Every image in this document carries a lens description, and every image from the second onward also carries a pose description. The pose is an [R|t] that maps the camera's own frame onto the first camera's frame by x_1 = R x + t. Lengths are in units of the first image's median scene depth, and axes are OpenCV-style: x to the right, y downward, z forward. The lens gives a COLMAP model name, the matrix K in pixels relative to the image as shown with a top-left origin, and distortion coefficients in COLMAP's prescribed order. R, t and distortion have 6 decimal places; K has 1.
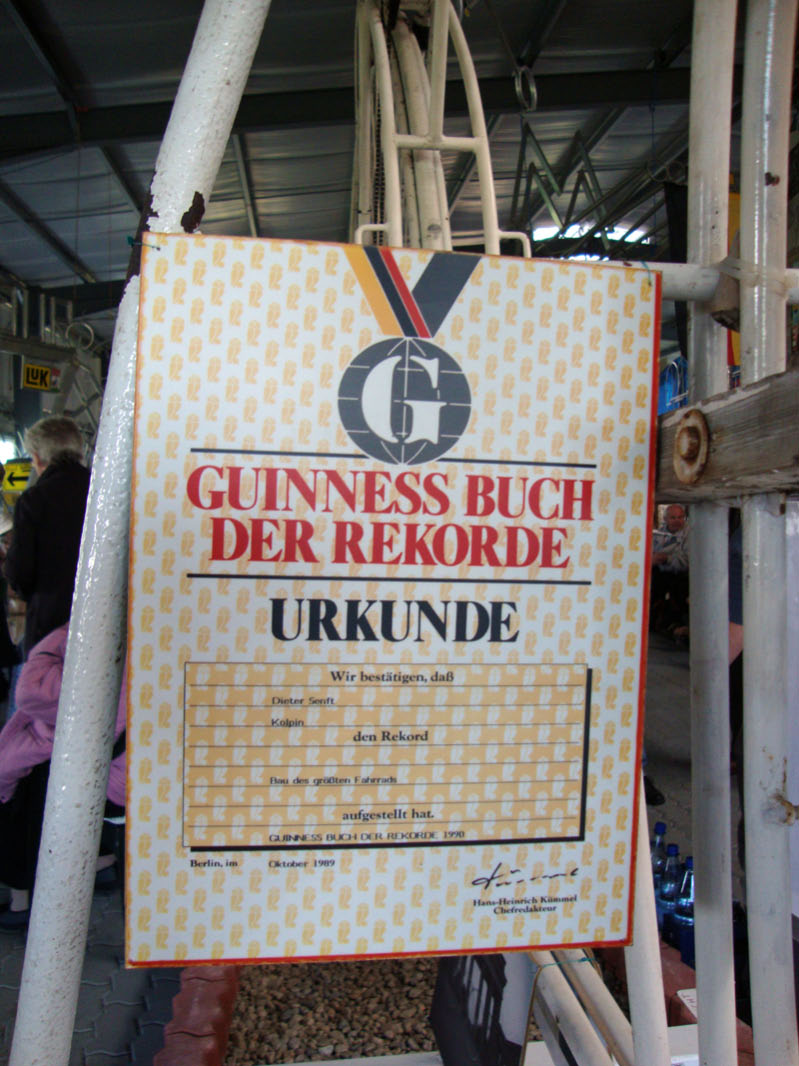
lens RADIAL K [[951.1, 0, 399.5], [0, 951.1, 533.0], [0, 0, 1]] dist [-0.219818, 0.245744]
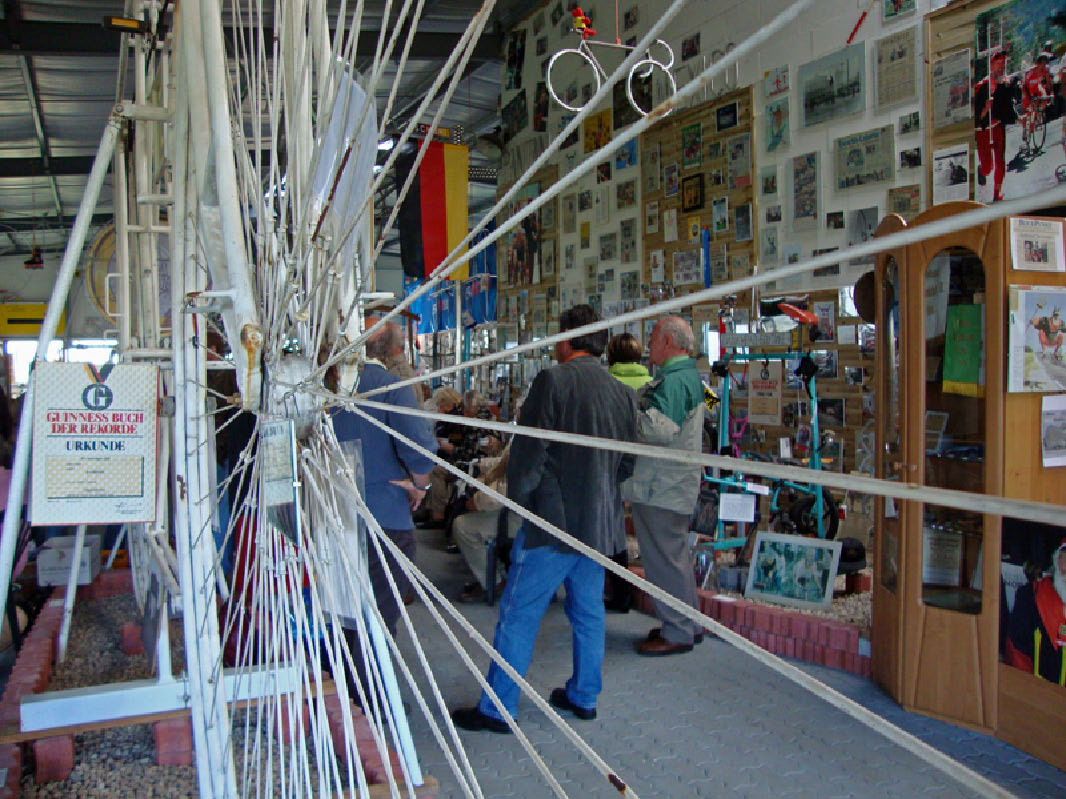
lens RADIAL K [[951.1, 0, 533.0], [0, 951.1, 399.5], [0, 0, 1]] dist [-0.219818, 0.245744]
pose [[0.940859, -0.008846, 0.338682, 0.477499], [0.015038, 0.999764, -0.015661, -0.028159], [-0.338463, 0.019828, 0.940771, -3.783329]]
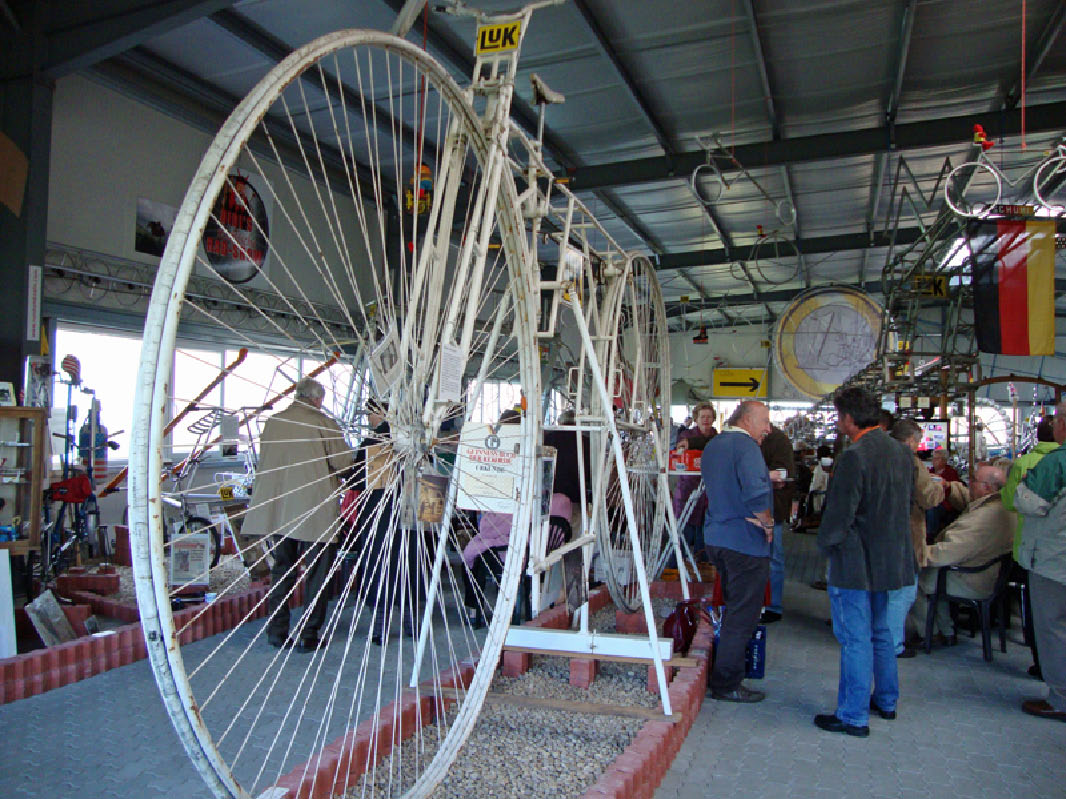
lens RADIAL K [[951.1, 0, 533.0], [0, 951.1, 399.5], [0, 0, 1]] dist [-0.219818, 0.245744]
pose [[0.918048, 0.032414, -0.395141, 3.570323], [-0.062939, 0.995929, -0.064530, 0.002503], [0.391441, 0.084112, 0.916351, -6.449878]]
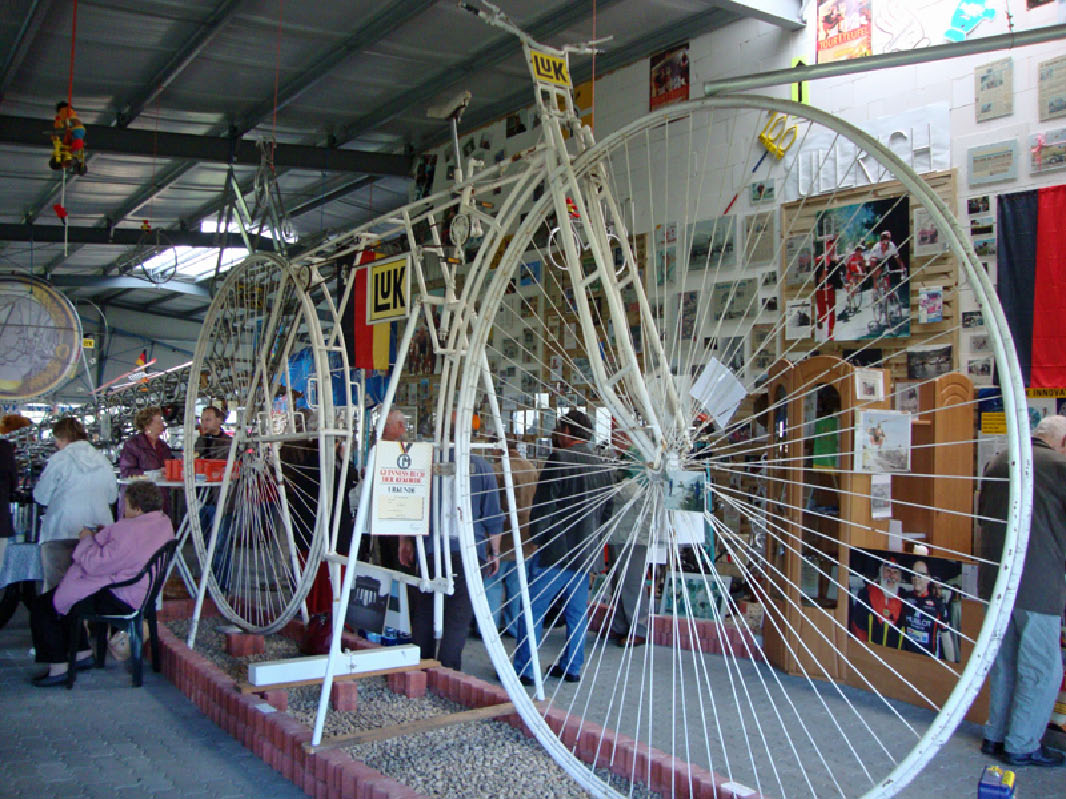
lens RADIAL K [[951.1, 0, 533.0], [0, 951.1, 399.5], [0, 0, 1]] dist [-0.219818, 0.245744]
pose [[0.850074, 0.056766, 0.523595, -3.210647], [-0.006908, 0.995291, -0.096690, 0.098644], [-0.526618, 0.078576, 0.846463, -6.229446]]
